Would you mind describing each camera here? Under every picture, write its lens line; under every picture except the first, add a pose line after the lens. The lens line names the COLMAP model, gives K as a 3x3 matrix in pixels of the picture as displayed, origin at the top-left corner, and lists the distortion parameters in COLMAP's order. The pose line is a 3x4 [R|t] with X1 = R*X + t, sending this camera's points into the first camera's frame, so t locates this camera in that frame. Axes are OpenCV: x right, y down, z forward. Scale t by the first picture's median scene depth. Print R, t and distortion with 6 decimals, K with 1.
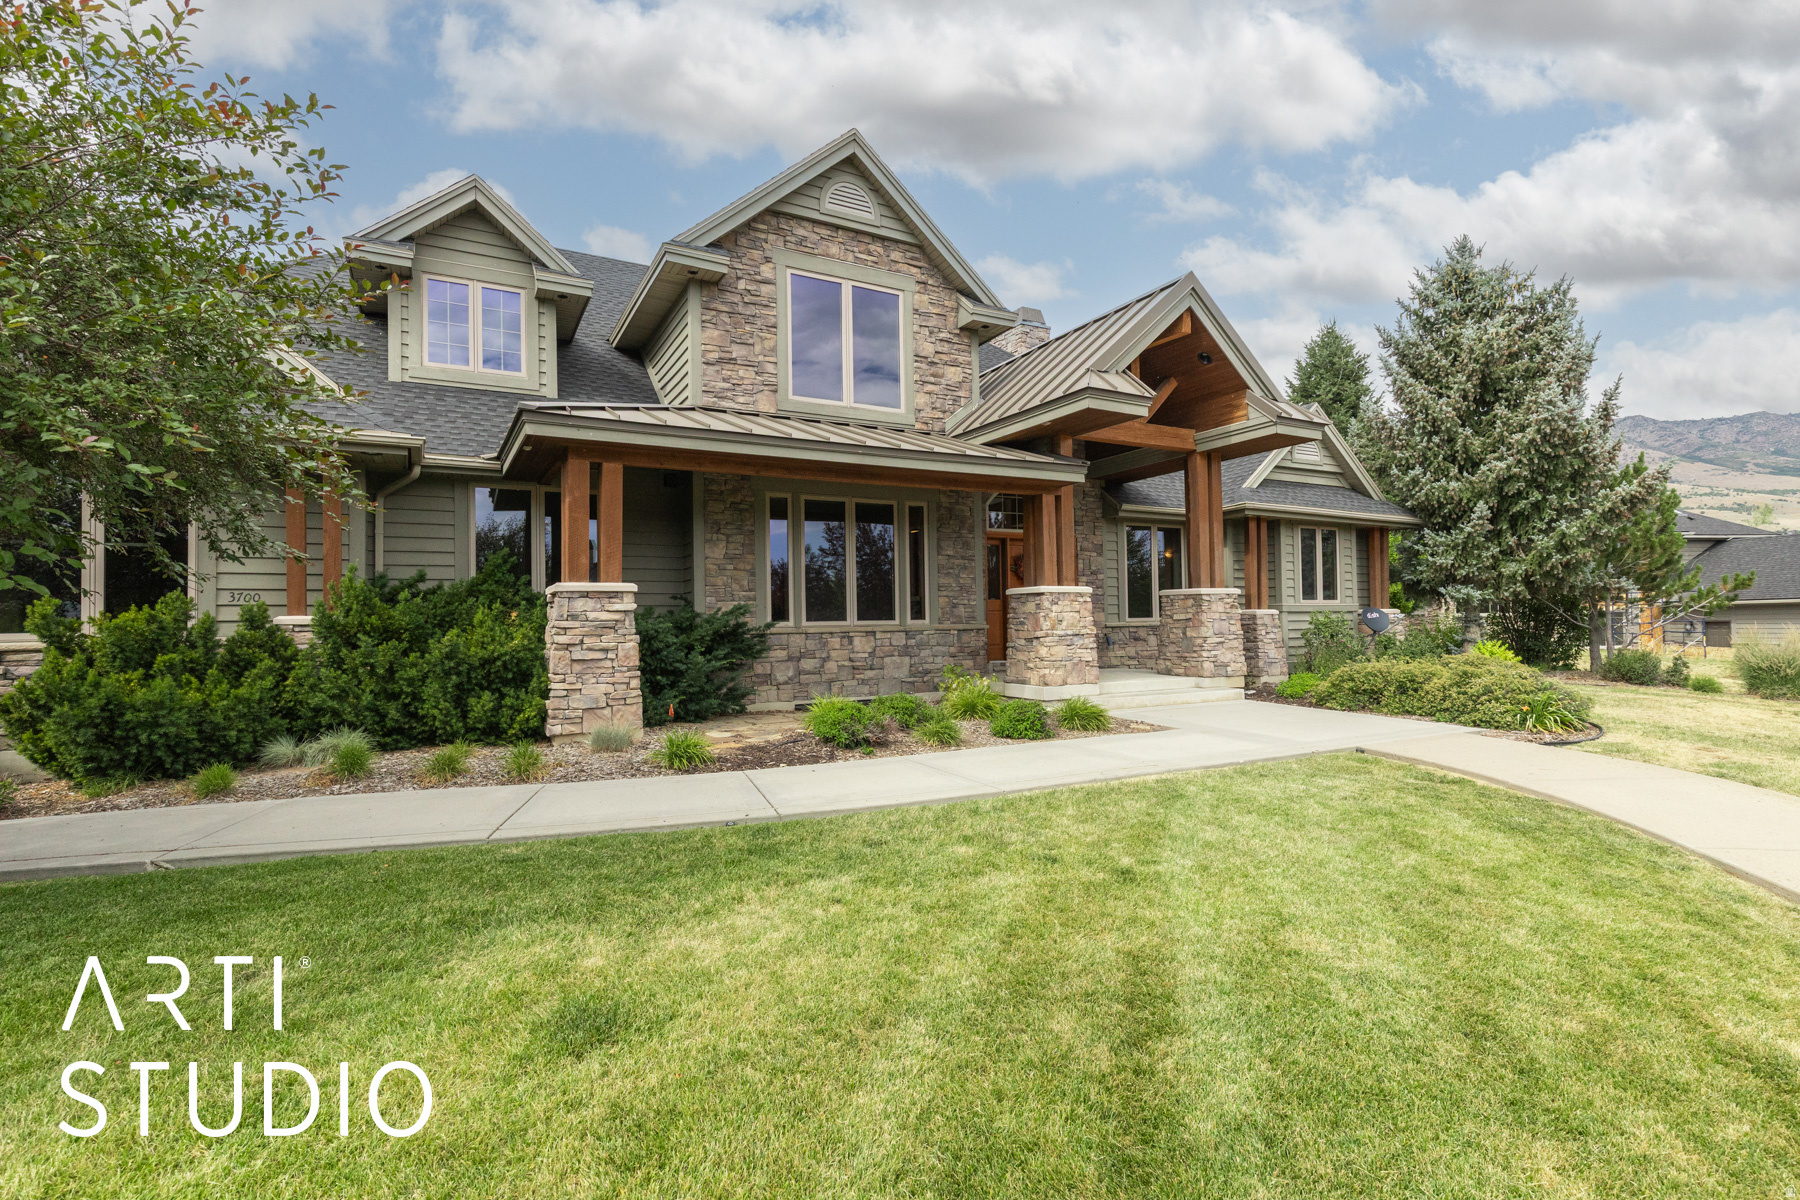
lens RADIAL K [[832.2, 0, 904.0], [0, 832.2, 604.5], [0, 0, 1]] dist [0.014437, 0.000090]
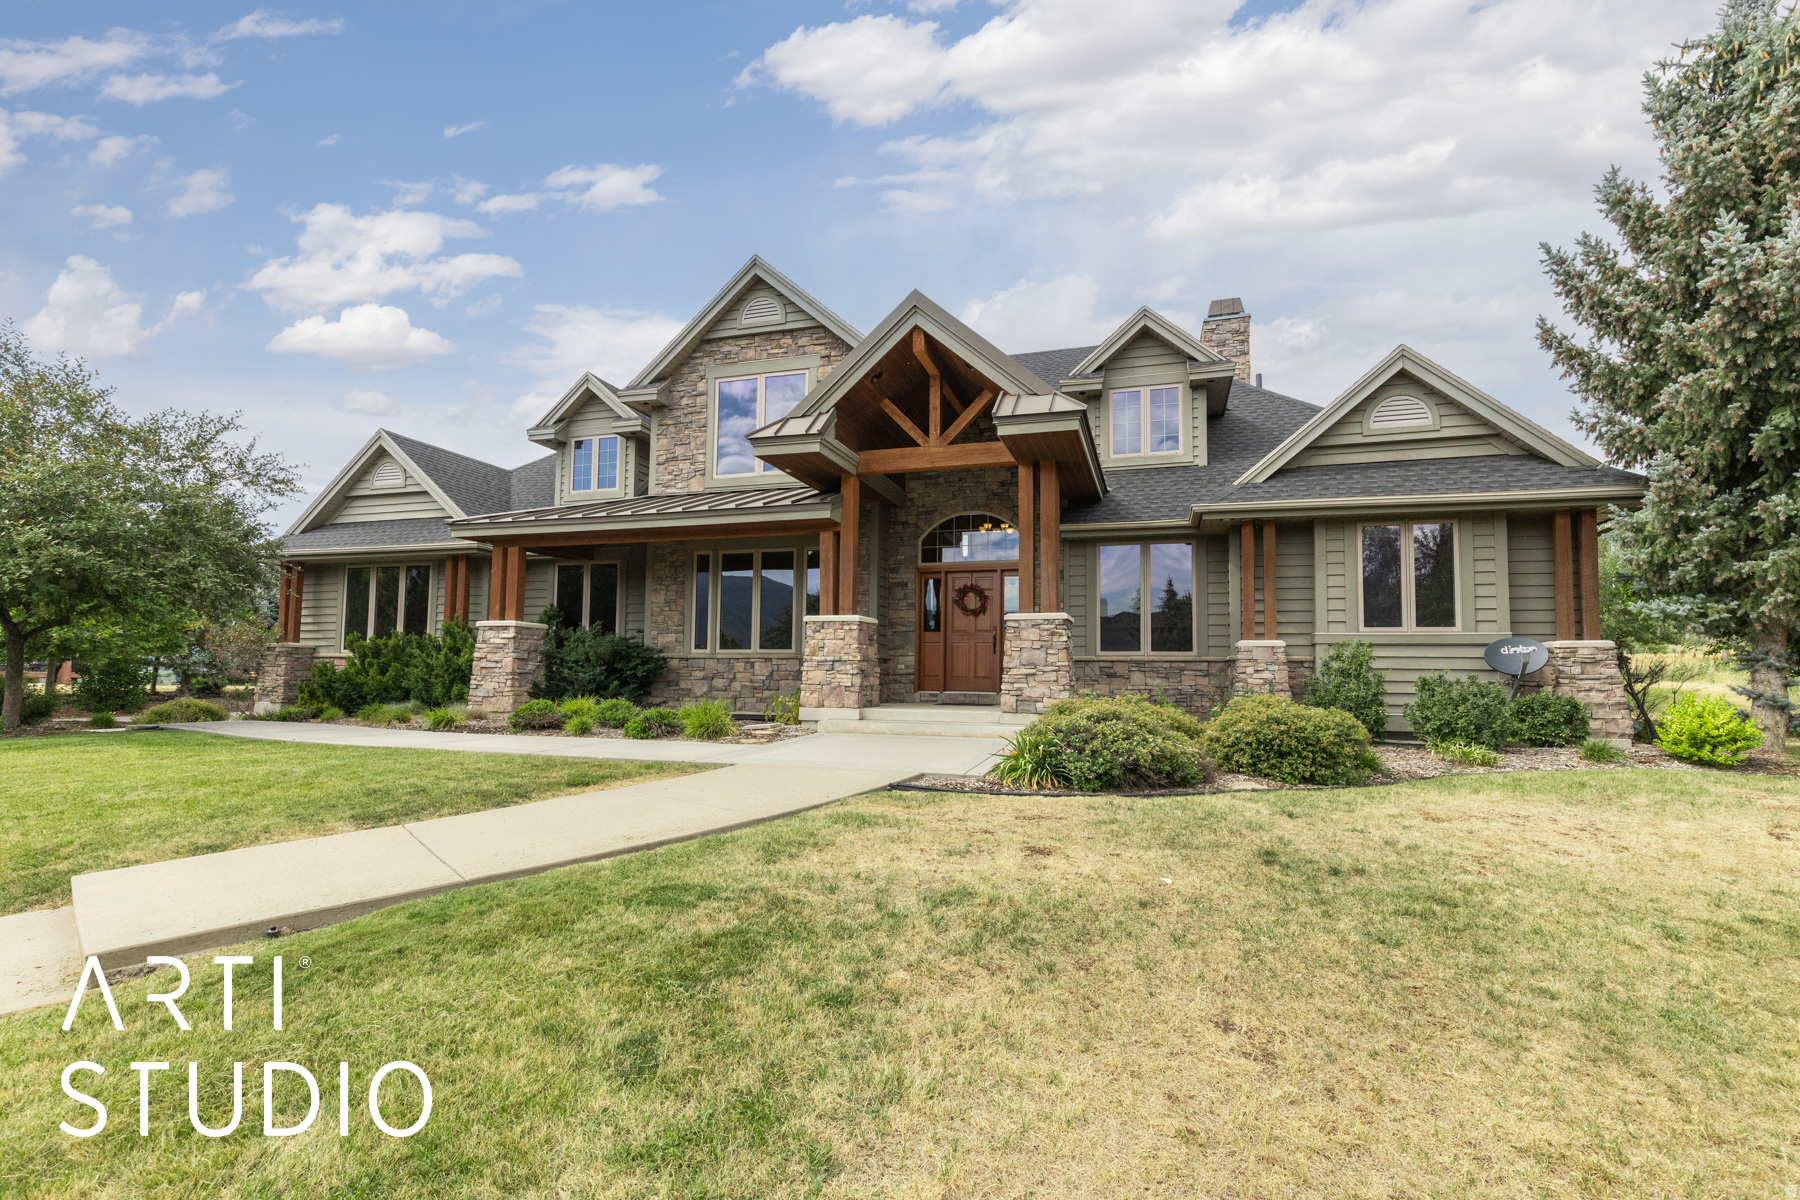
lens RADIAL K [[842.7, 0, 908.4], [0, 842.7, 624.3], [0, 0, 1]] dist [0.010062, 0.000023]
pose [[0.692739, -0.022719, -0.720830, 1.005174], [-0.004475, 0.999349, -0.035797, 0.026636], [0.721174, 0.028024, 0.692187, 0.309085]]
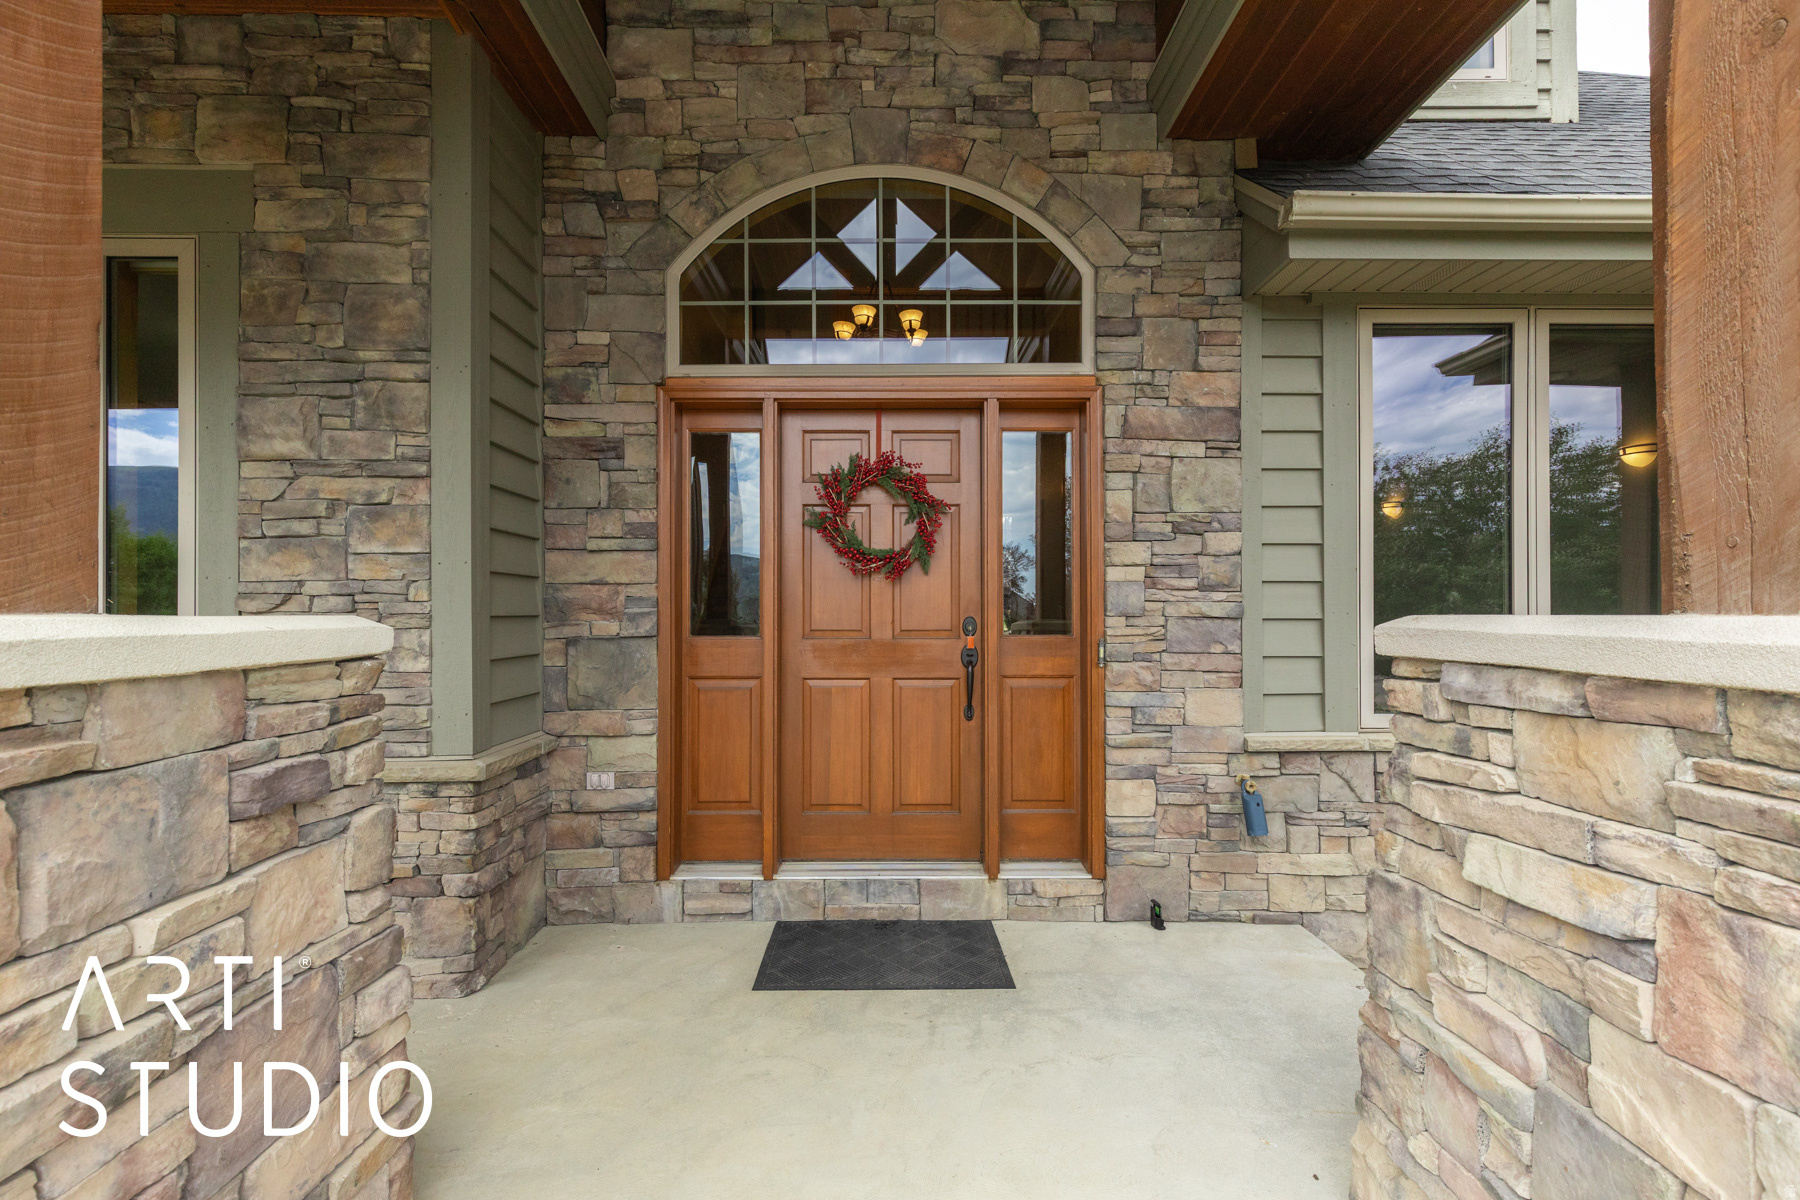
lens RADIAL K [[819.1, 0, 904.0], [0, 819.1, 599.1], [0, 0, 1]] dist [0.010621, -0.000068]
pose [[0.881025, 0.012177, -0.472913, 0.340681], [0.000147, 0.999662, 0.026014, -0.029548], [0.473070, -0.022988, 0.880725, 0.951584]]
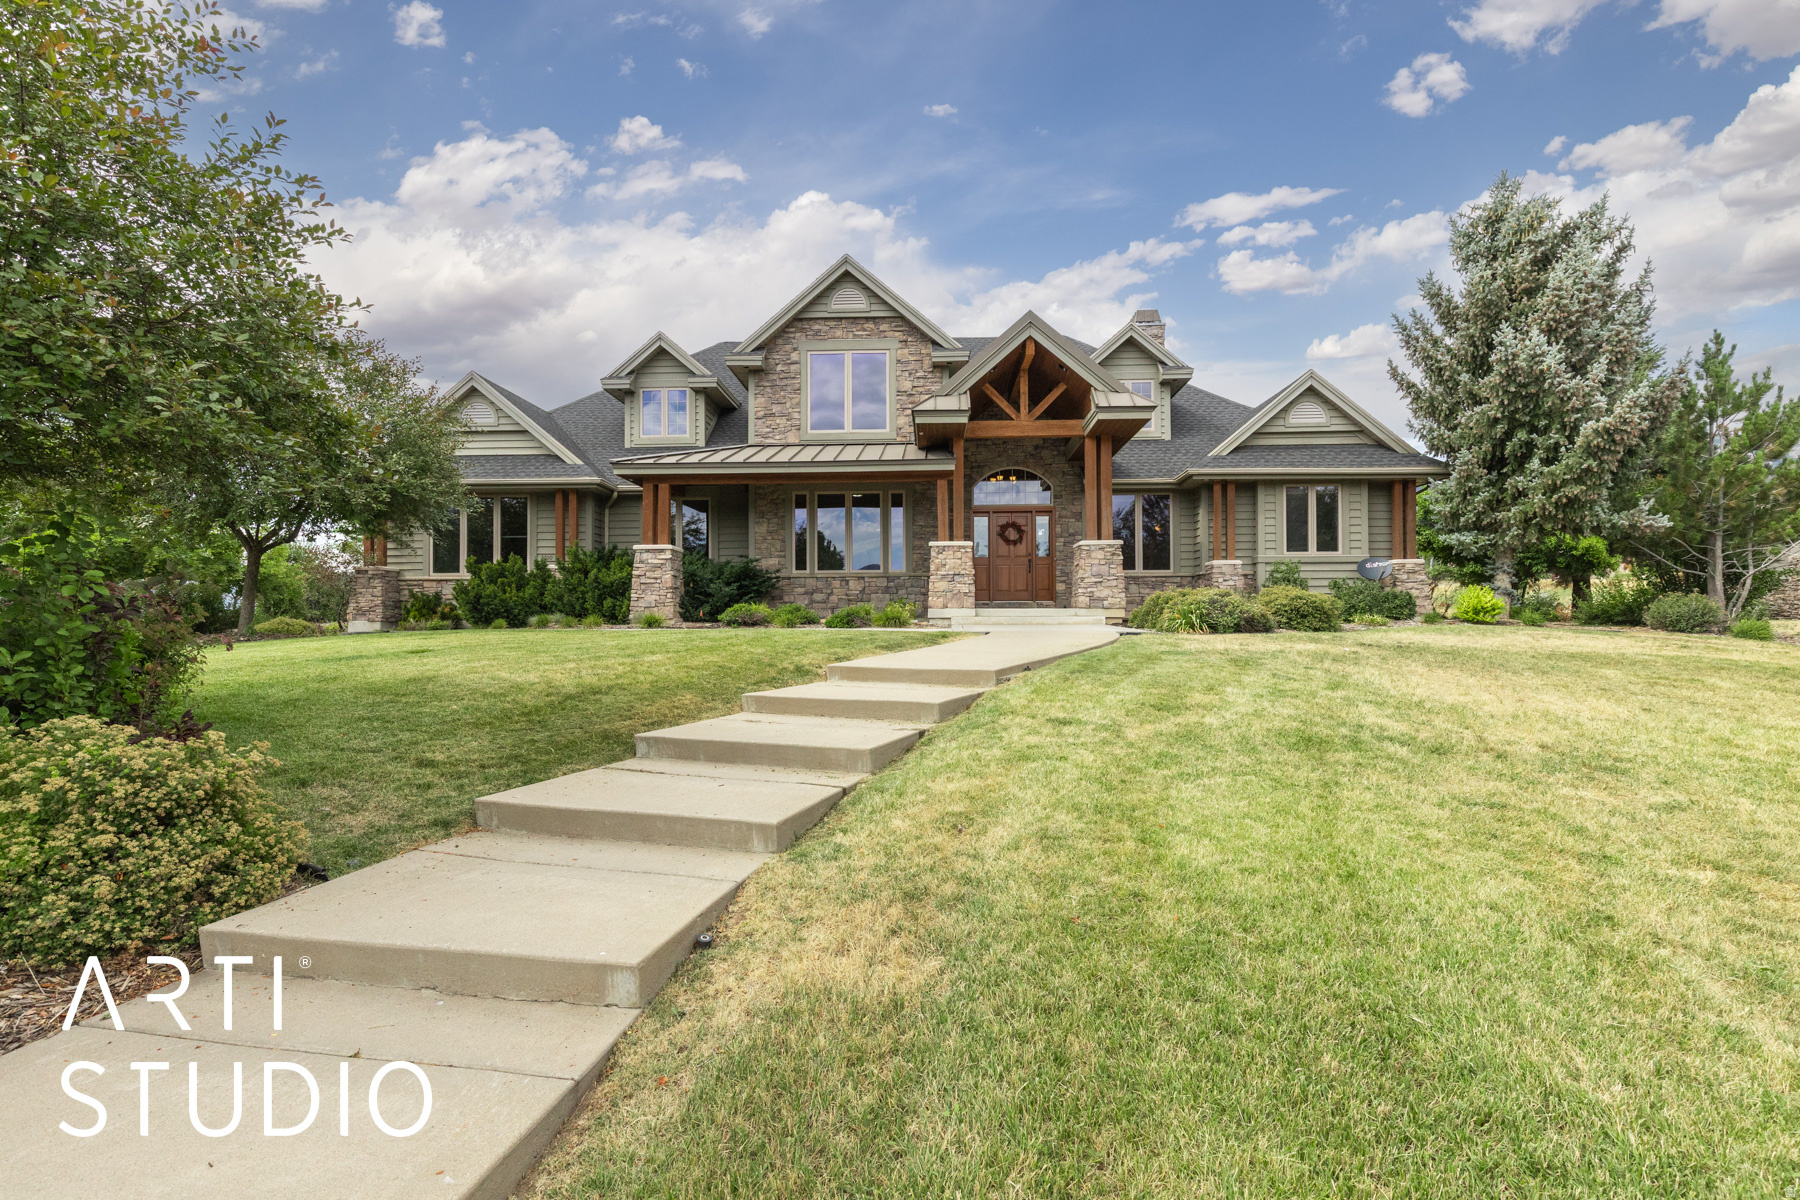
lens RADIAL K [[838.8, 0, 910.2], [0, 838.8, 615.0], [0, 0, 1]] dist [0.013414, -0.000240]
pose [[0.856826, 0.005475, -0.515577, 0.864688], [0.003685, 0.999853, 0.016741, 0.079709], [0.515593, -0.016244, 0.856680, -0.298129]]
